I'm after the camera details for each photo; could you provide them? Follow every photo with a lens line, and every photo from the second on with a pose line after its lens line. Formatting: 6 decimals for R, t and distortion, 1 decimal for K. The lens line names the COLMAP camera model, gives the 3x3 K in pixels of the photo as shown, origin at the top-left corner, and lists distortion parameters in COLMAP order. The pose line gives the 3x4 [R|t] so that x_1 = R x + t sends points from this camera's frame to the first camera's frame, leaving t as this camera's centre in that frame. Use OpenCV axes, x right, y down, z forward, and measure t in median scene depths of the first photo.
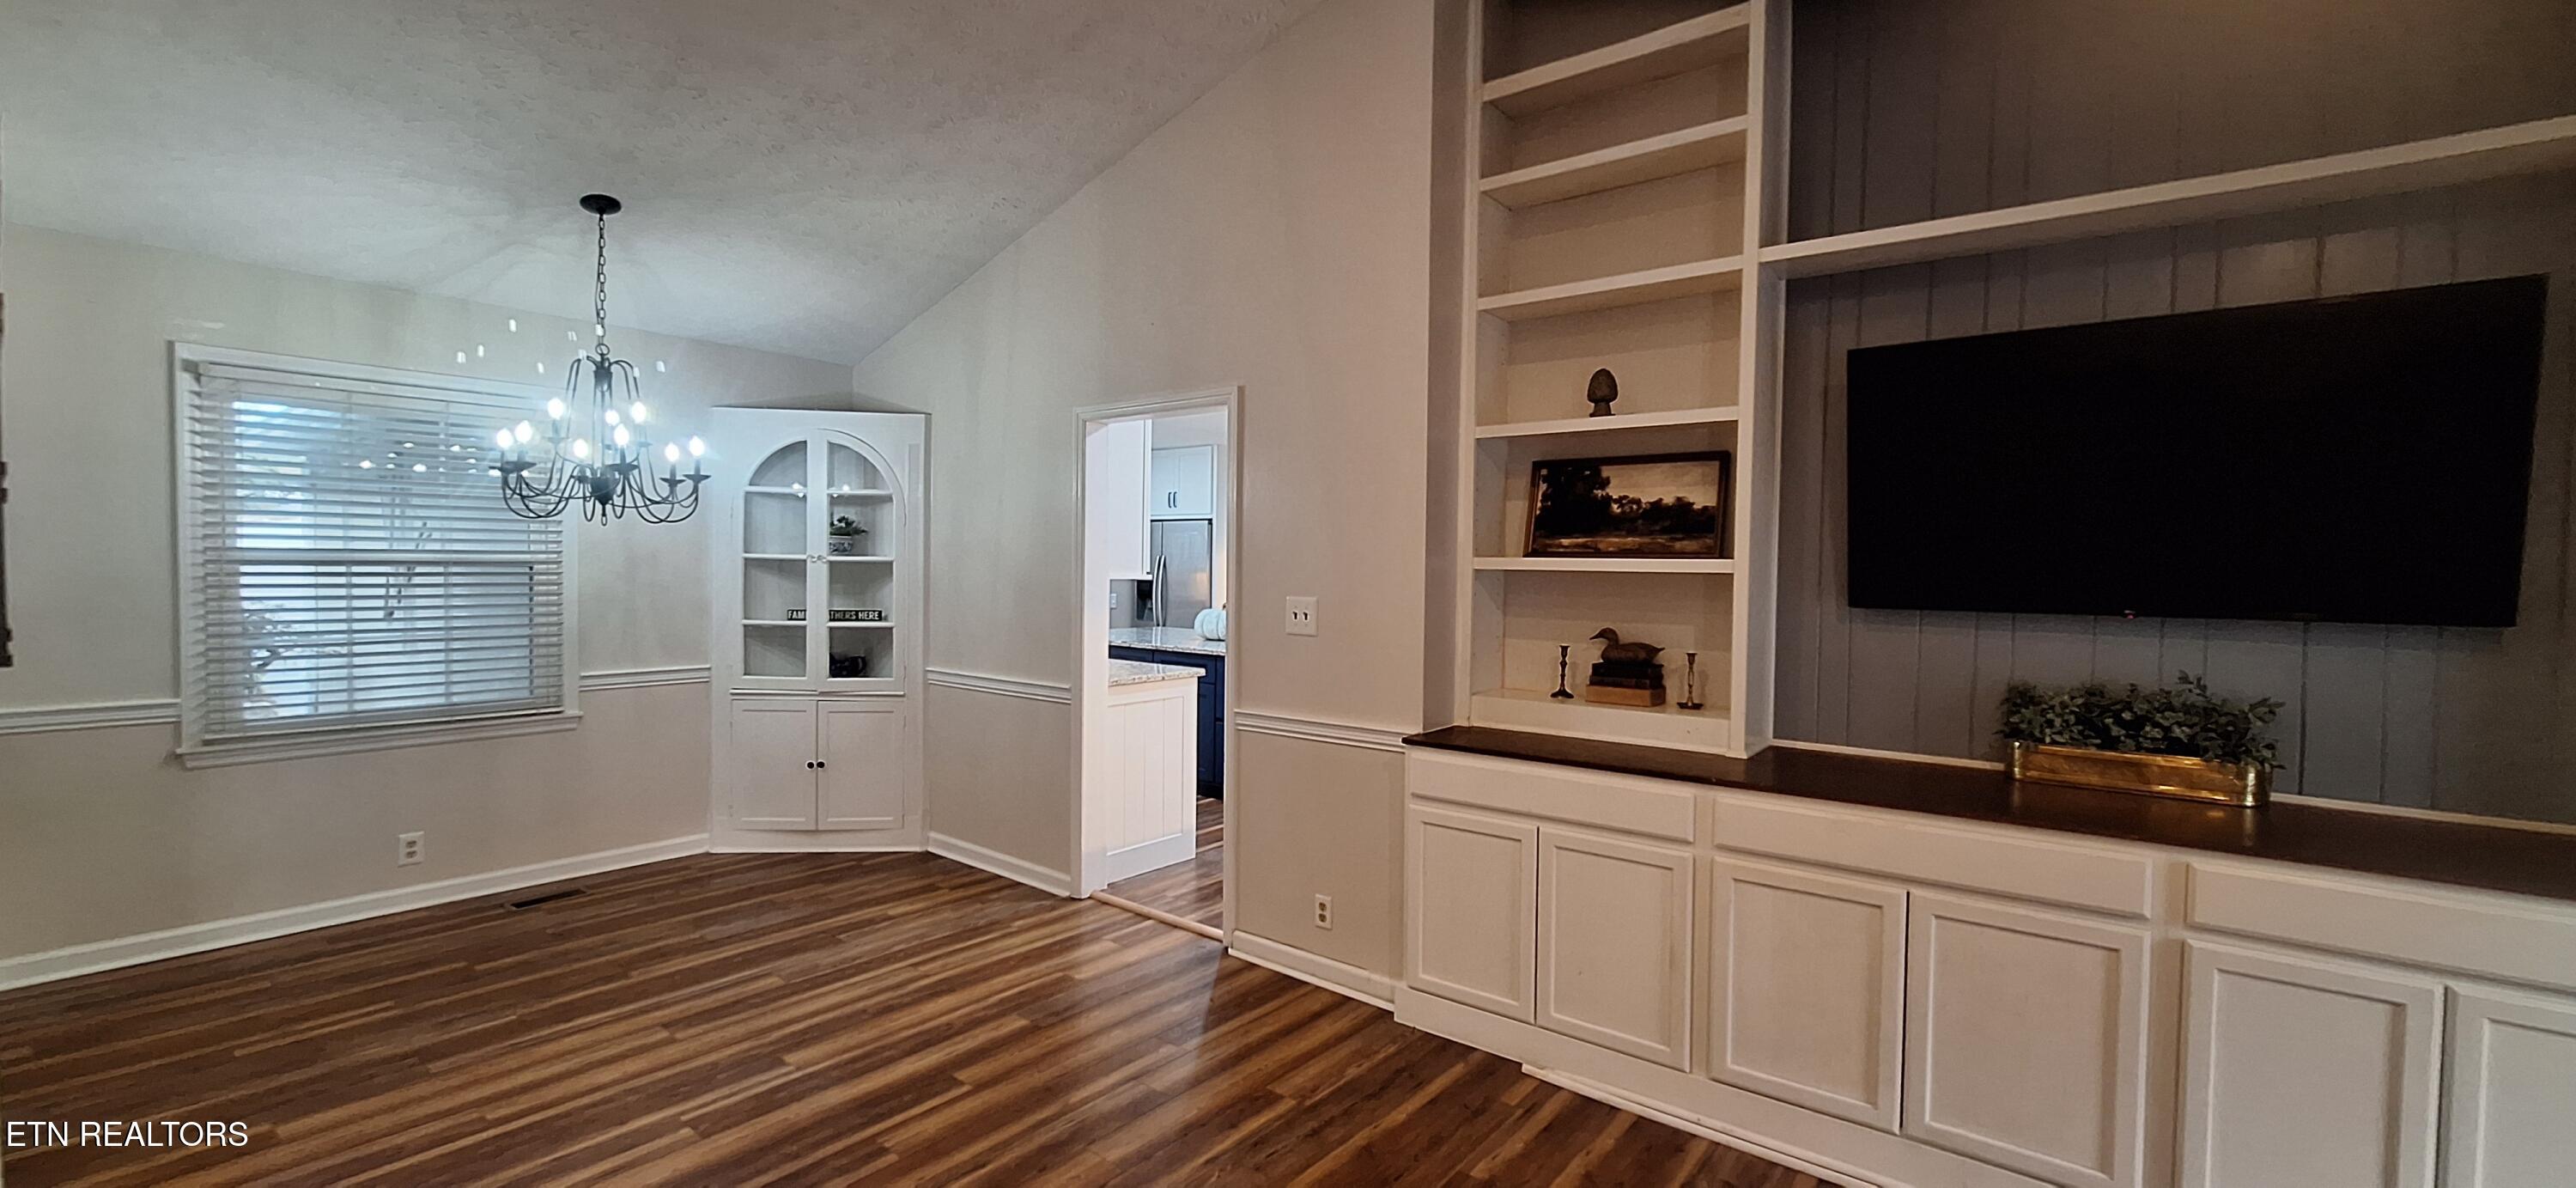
lens RADIAL K [[1019.9, 0, 1283.9], [0, 1019.9, 594.0], [0, 0, 1]] dist [-0.003055, 0.001687]
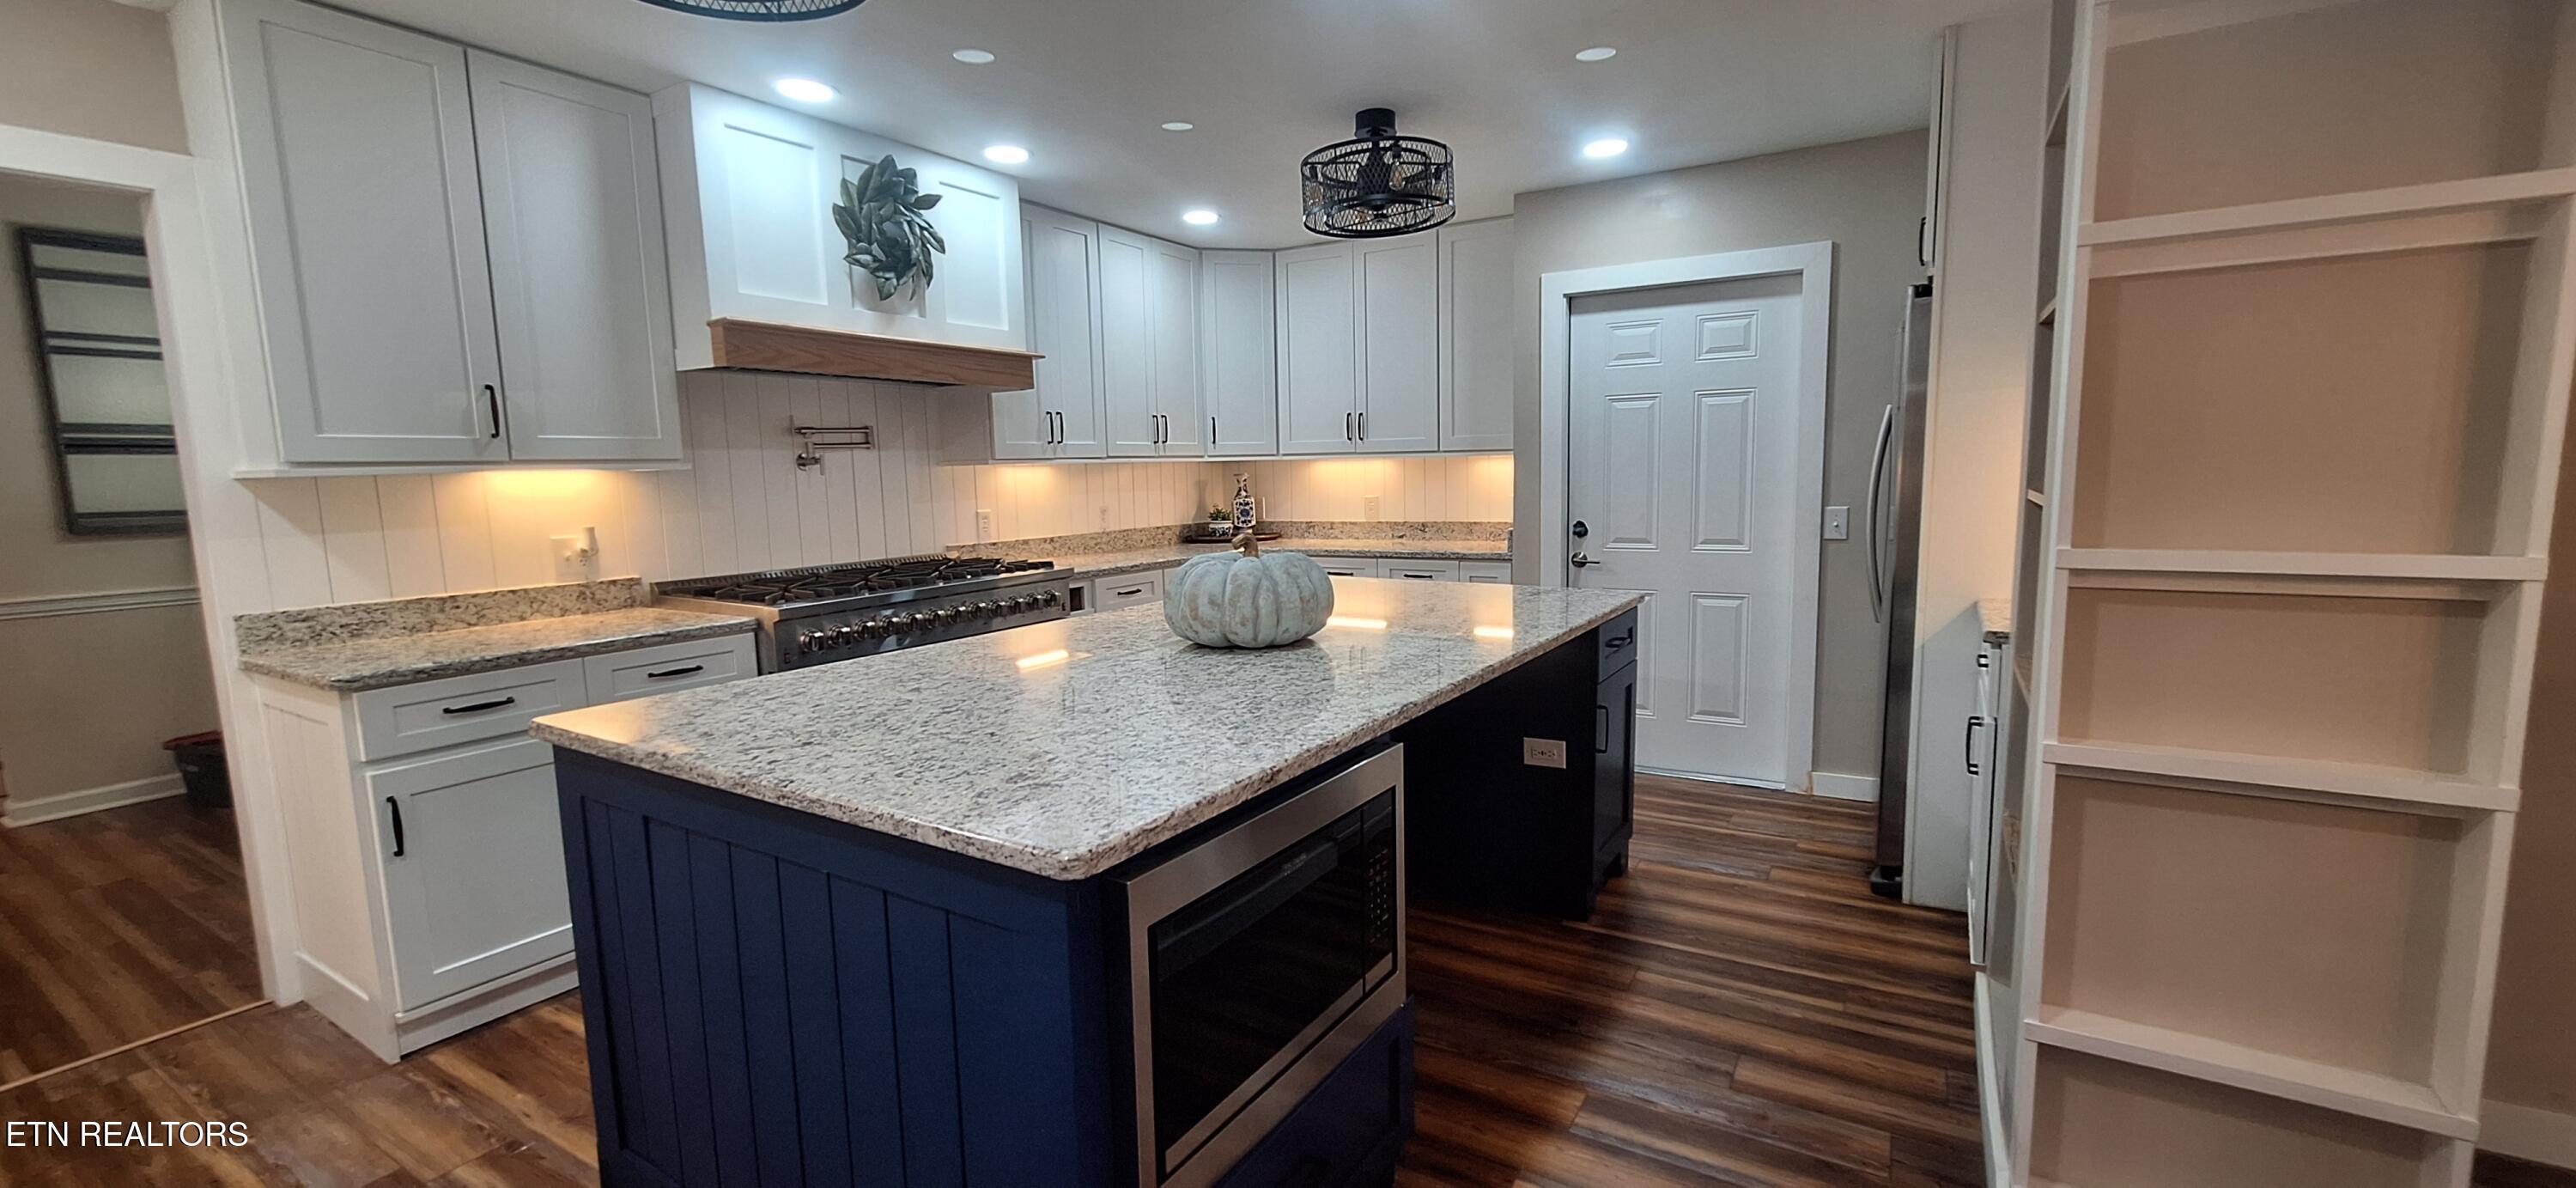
lens RADIAL K [[1019.9, 0, 1301.0], [0, 1019.9, 588.6], [0, 0, 1]] dist [-0.003055, 0.001687]
pose [[0.129316, 0.102855, -0.986255, 0.629782], [-0.006108, 0.994670, 0.102932, -0.021968], [0.991585, -0.007287, 0.129254, 2.097039]]
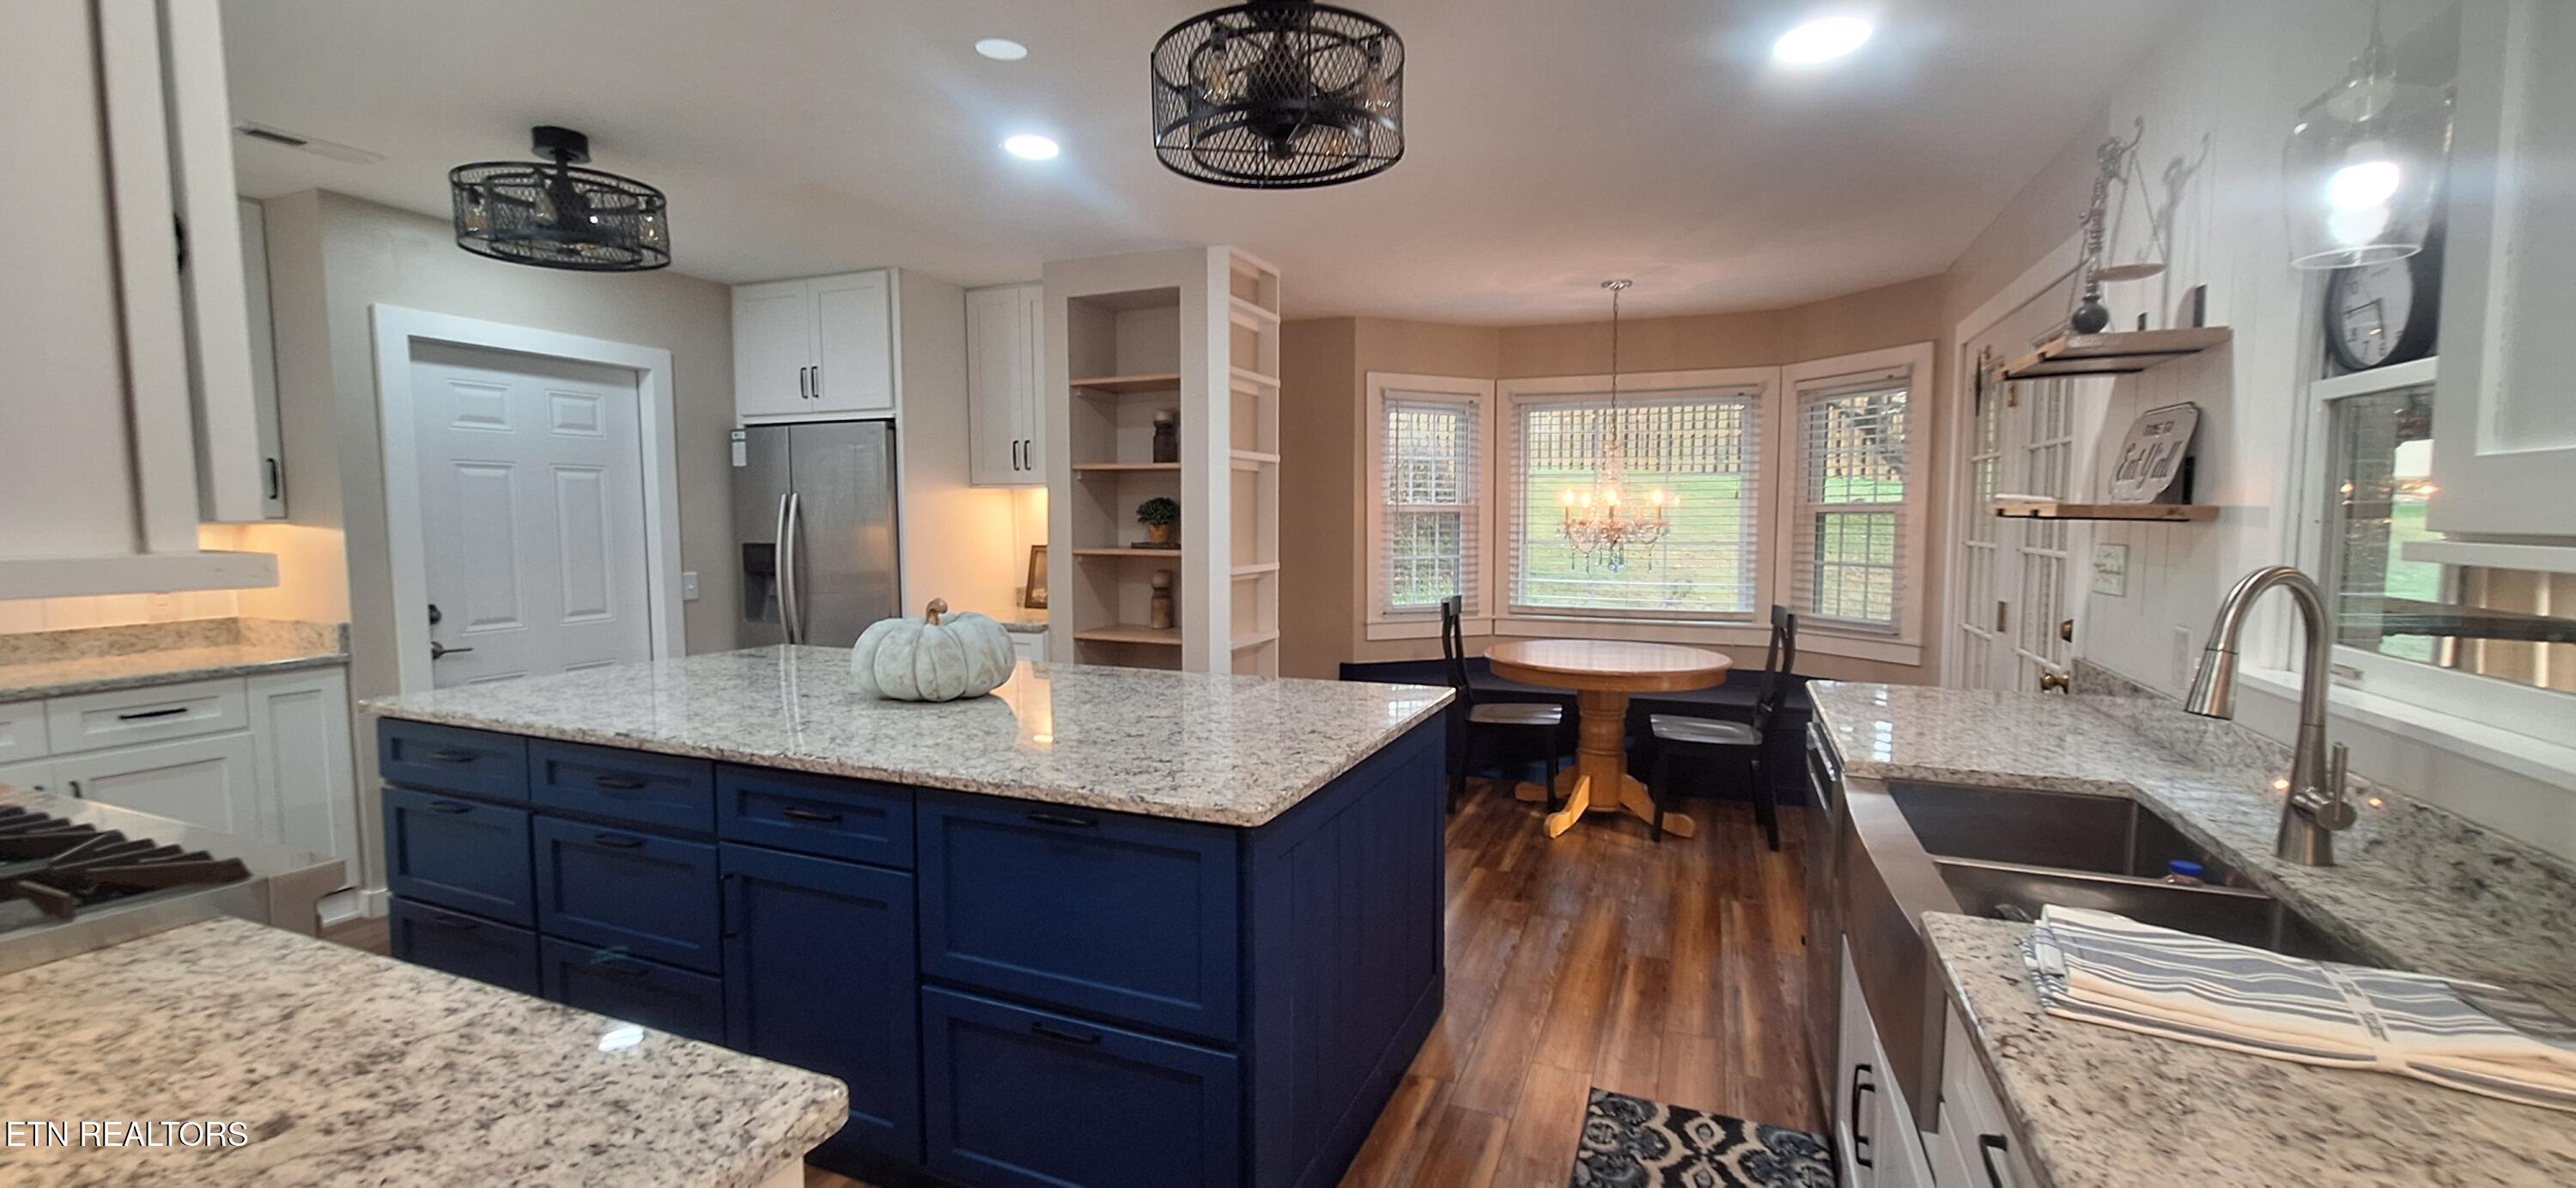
lens RADIAL K [[1019.9, 0, 1294.2], [0, 1019.9, 598.0], [0, 0, 1]] dist [-0.003055, 0.001687]
pose [[0.957093, -0.038158, 0.287258, -0.081485], [0.022535, 0.998091, 0.057501, -0.025501], [-0.288903, -0.048560, 0.956126, 1.257993]]
